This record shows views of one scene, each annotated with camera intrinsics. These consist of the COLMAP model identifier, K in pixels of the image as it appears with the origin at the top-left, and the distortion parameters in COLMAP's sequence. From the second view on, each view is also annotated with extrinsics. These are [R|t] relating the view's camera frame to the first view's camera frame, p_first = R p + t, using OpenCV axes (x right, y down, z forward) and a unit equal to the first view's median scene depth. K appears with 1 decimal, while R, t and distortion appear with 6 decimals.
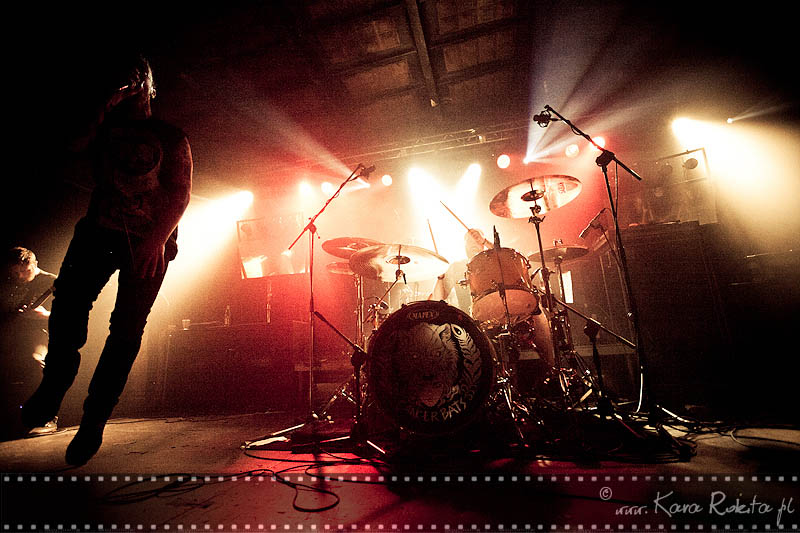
lens RADIAL K [[363.6, 0, 396.0], [0, 363.6, 259.2], [0, 0, 1]] dist [-0.033509, 0.000223]
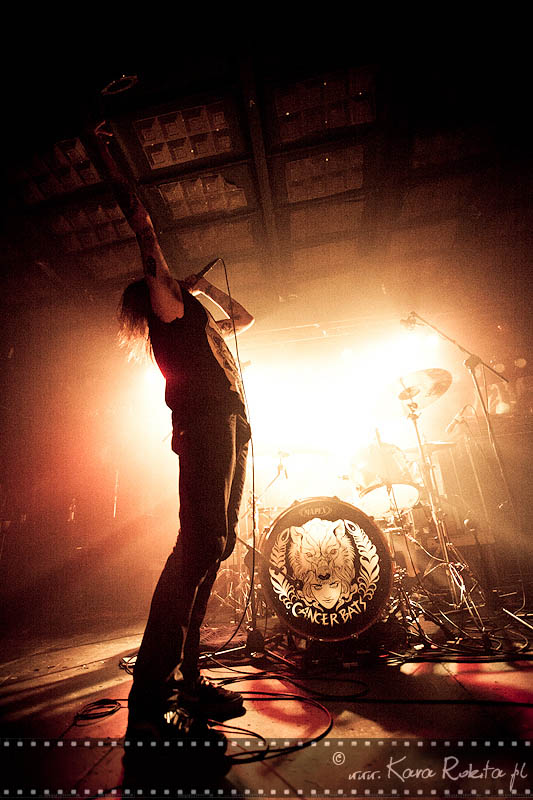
lens RADIAL K [[360.0, 0, 266.5], [0, 360.0, 400.0], [0, 0, 1]] dist [-0.023295, 0.000474]
pose [[0.994047, 0.015676, 0.107822, -0.176643], [-0.002201, 0.992283, -0.123971, -0.028054], [-0.108933, 0.122996, 0.986410, 0.001344]]
